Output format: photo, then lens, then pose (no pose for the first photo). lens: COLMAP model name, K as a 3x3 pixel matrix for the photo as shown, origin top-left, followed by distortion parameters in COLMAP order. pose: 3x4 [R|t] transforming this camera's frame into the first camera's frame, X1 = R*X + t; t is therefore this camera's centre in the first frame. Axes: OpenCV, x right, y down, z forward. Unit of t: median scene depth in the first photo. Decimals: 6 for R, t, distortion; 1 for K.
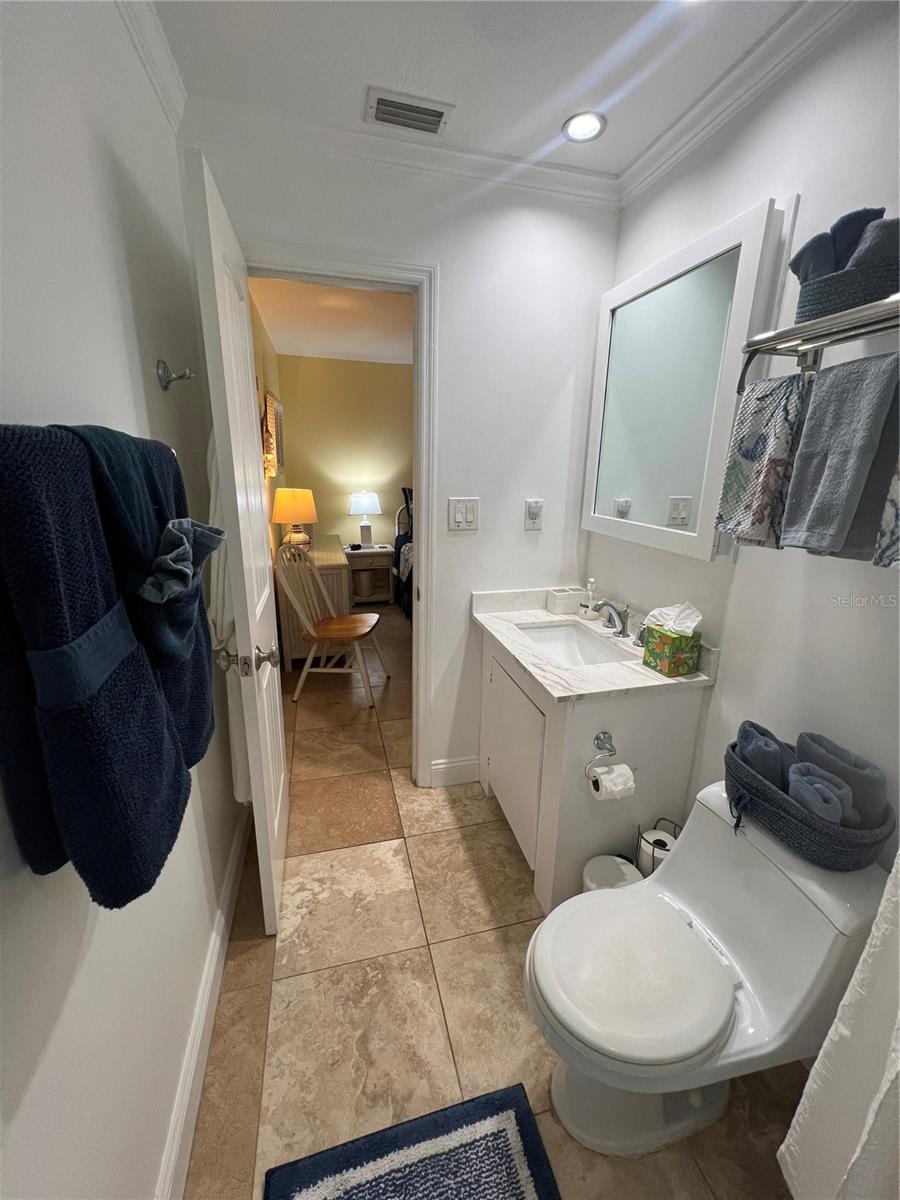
lens RADIAL K [[480.7, 0, 453.5], [0, 480.7, 595.1], [0, 0, 1]] dist [-0.001337, 0.000487]
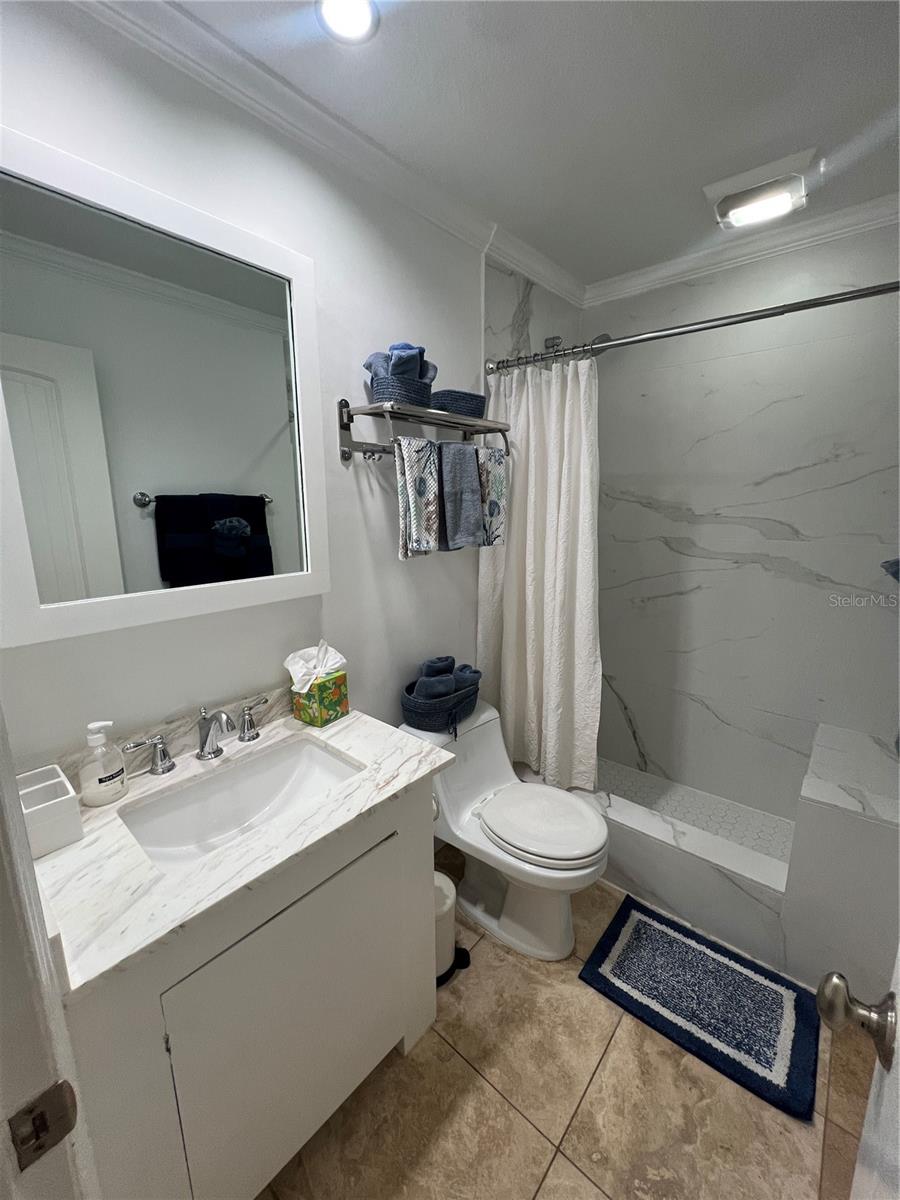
lens RADIAL K [[480.7, 0, 450.7], [0, 480.7, 598.5], [0, 0, 1]] dist [-0.001337, 0.000487]
pose [[-0.563579, -0.176619, 0.806960, -0.439065], [0.217570, 0.910646, 0.351264, -0.357728], [-0.796895, 0.373535, -0.474794, 1.268971]]
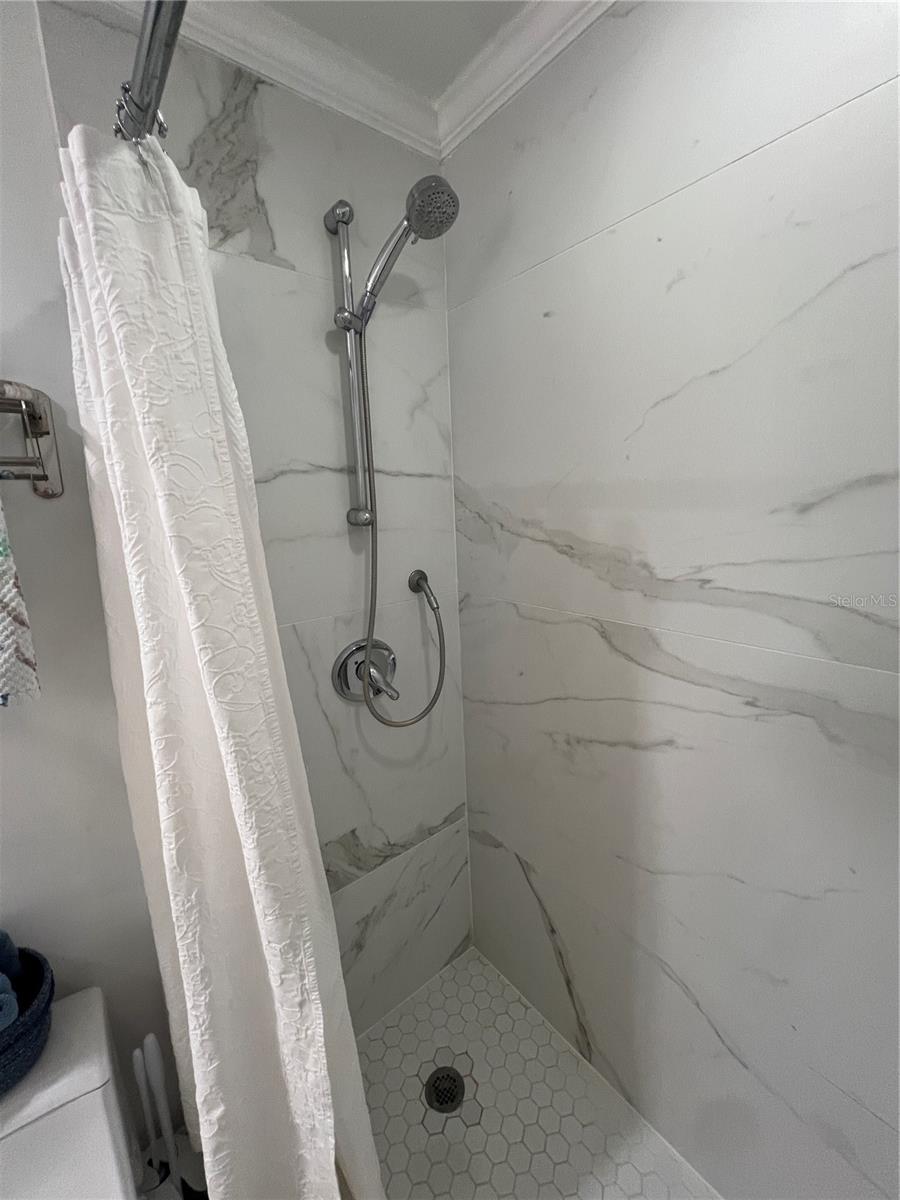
lens RADIAL K [[480.7, 0, 448.4], [0, 480.7, 598.0], [0, 0, 1]] dist [-0.001337, 0.000487]
pose [[-0.409822, -0.178687, 0.894492, -0.058314], [0.272305, 0.911944, 0.306933, -0.140103], [-0.870572, 0.369363, -0.325078, 0.261387]]
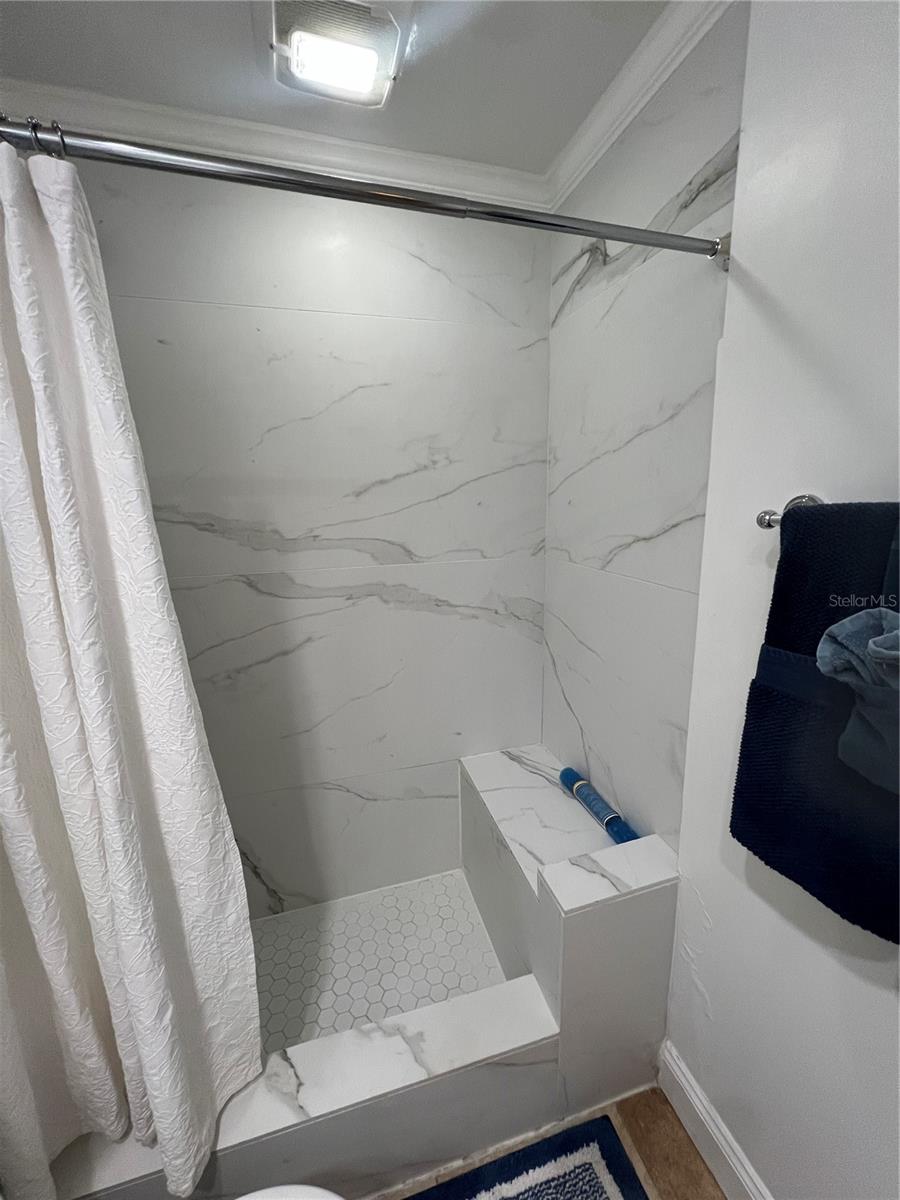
lens RADIAL K [[483.2, 0, 456.4], [0, 483.2, 597.5], [0, 0, 1]] dist [0.003183, -0.002140]
pose [[-0.999801, 0.009700, -0.017458, 0.066390], [0.000694, 0.890477, 0.455029, -0.255569], [0.019960, 0.454926, -0.890306, 0.811386]]
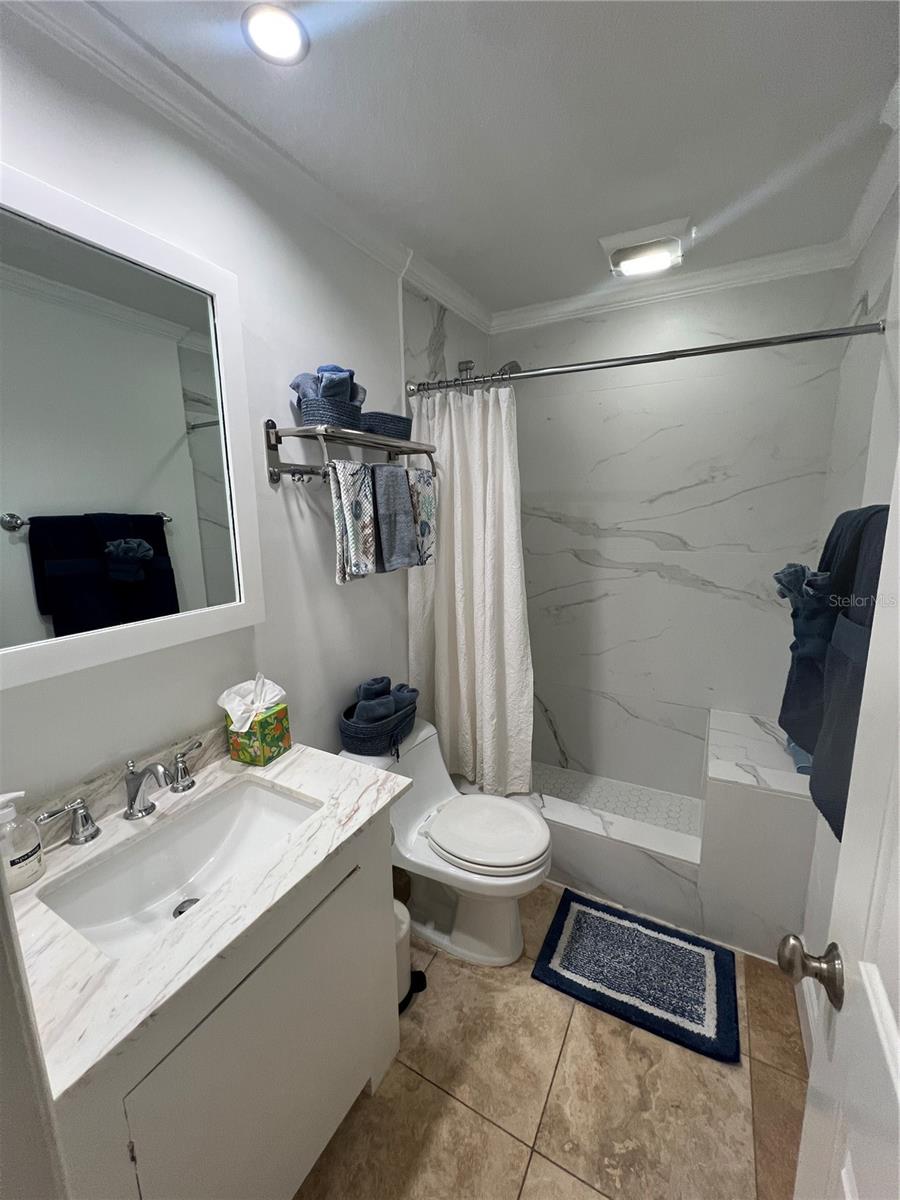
lens RADIAL K [[480.7, 0, 451.3], [0, 480.7, 599.3], [0, 0, 1]] dist [-0.001337, 0.000487]
pose [[-0.723048, -0.133501, 0.677774, -0.389981], [0.187162, 0.906592, 0.378235, -0.404104], [-0.664960, 0.400336, -0.630523, 1.326106]]
